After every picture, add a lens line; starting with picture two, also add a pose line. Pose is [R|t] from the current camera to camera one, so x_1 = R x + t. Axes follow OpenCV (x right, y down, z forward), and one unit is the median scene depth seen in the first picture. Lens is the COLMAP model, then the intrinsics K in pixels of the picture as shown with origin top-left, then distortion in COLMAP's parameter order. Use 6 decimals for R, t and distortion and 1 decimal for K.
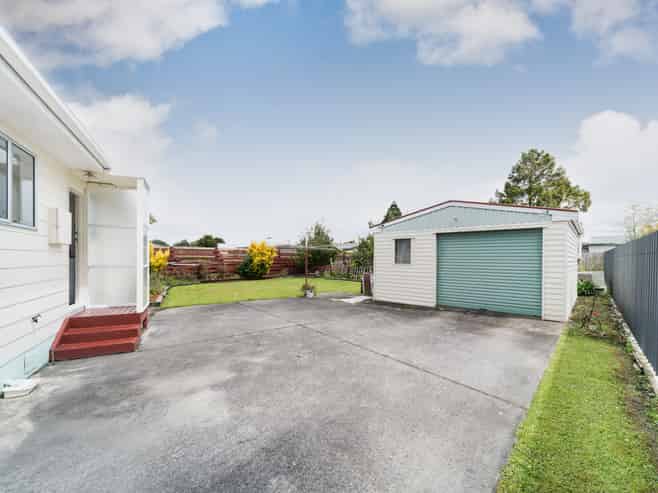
lens RADIAL K [[288.5, 0, 329.0], [0, 288.5, 246.5], [0, 0, 1]] dist [0.002047, 0.000872]
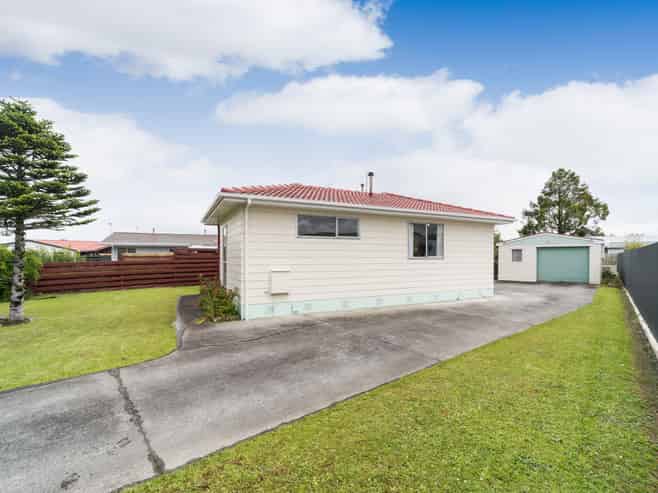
lens RADIAL K [[303.9, 0, 329.0], [0, 303.9, 246.5], [0, 0, 1]] dist [-0.001911, -0.000948]
pose [[0.999925, -0.007792, -0.009496, -0.286267], [0.007813, 0.999967, 0.002088, -0.017031], [0.009479, -0.002162, 0.999953, -0.315150]]
